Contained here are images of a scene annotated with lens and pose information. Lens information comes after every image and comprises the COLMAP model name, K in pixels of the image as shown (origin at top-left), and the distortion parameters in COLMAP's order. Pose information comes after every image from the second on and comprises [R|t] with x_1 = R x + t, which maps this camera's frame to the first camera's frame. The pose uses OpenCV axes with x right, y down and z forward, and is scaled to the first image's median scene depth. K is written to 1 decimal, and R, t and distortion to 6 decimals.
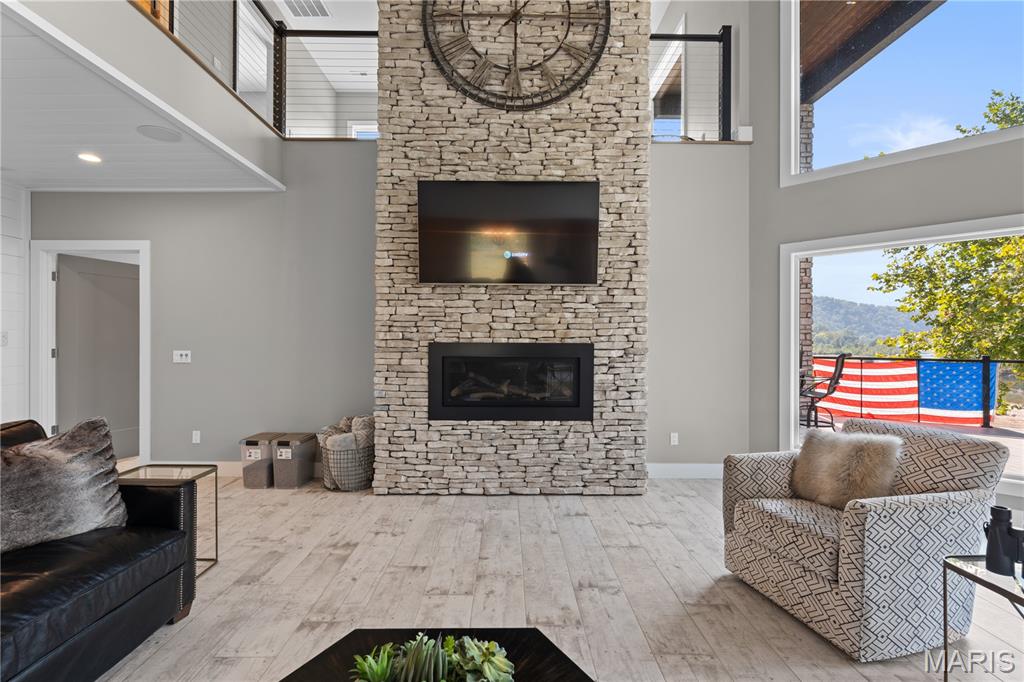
lens RADIAL K [[471.7, 0, 512.0], [0, 471.7, 341.0], [0, 0, 1]] dist [0.001088, 0.000106]
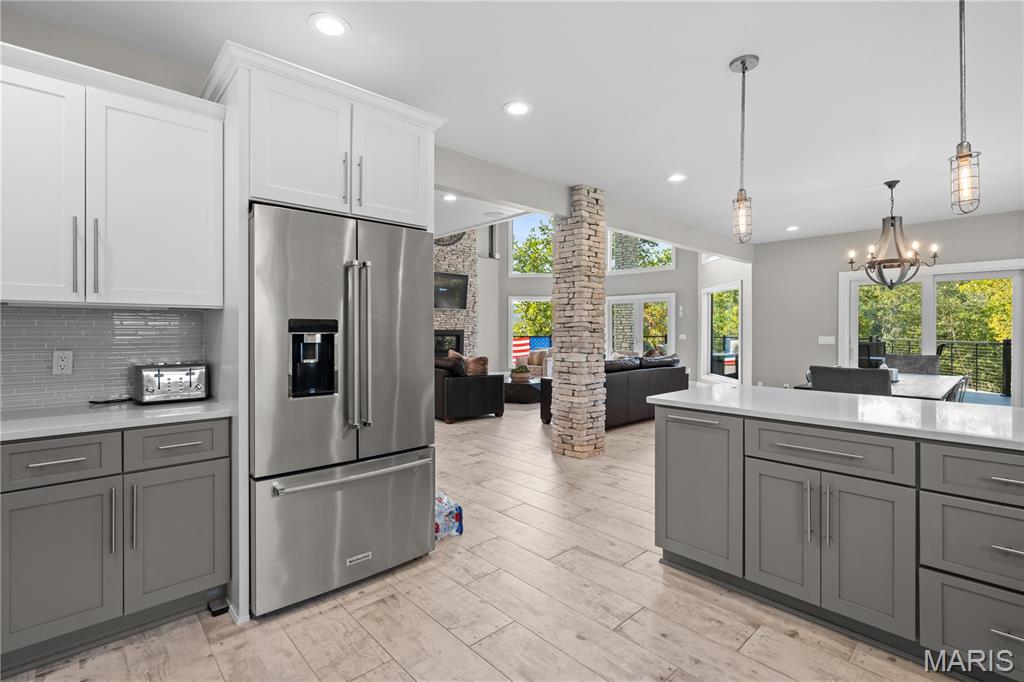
lens RADIAL K [[471.7, 0, 512.0], [0, 471.7, 341.0], [0, 0, 1]] dist [0.001088, 0.000106]
pose [[0.741156, -0.020410, 0.671022, -1.538348], [0.002251, 0.999608, 0.027918, -0.005815], [-0.671329, -0.019181, 0.740911, -1.330364]]
